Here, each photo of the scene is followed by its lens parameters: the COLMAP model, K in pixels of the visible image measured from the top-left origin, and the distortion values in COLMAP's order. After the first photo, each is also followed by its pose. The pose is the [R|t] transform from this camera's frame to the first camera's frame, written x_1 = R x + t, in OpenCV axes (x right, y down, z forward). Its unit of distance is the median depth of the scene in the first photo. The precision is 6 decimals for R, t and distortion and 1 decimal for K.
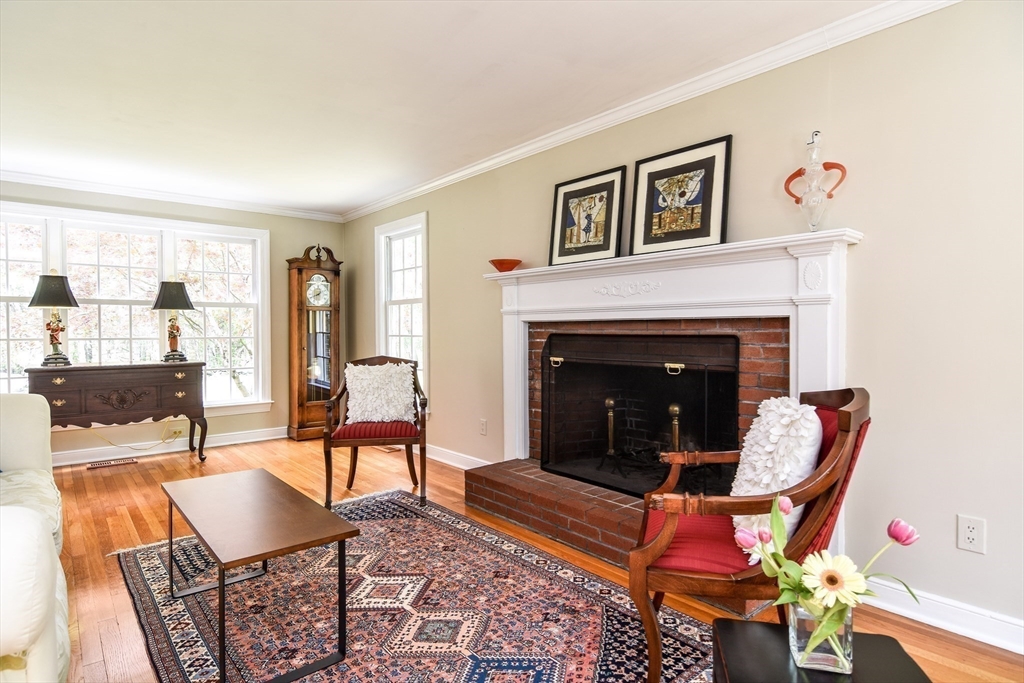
lens RADIAL K [[540.2, 0, 505.4], [0, 540.2, 339.3], [0, 0, 1]] dist [0.001452, -0.001320]
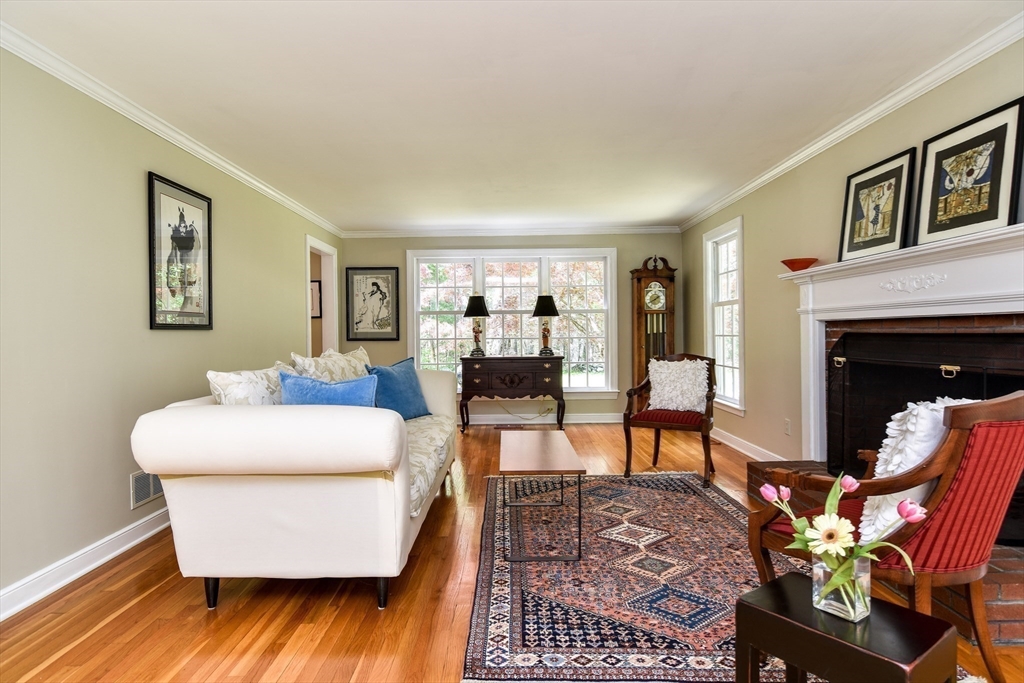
lens RADIAL K [[549.8, 0, 510.8], [0, 549.8, 336.9], [0, 0, 1]] dist [-0.002235, -0.002174]
pose [[0.764877, -0.001309, -0.644175, 0.284431], [-0.001704, 0.999990, -0.004055, 0.002164], [0.644174, 0.004199, 0.764867, -0.135227]]
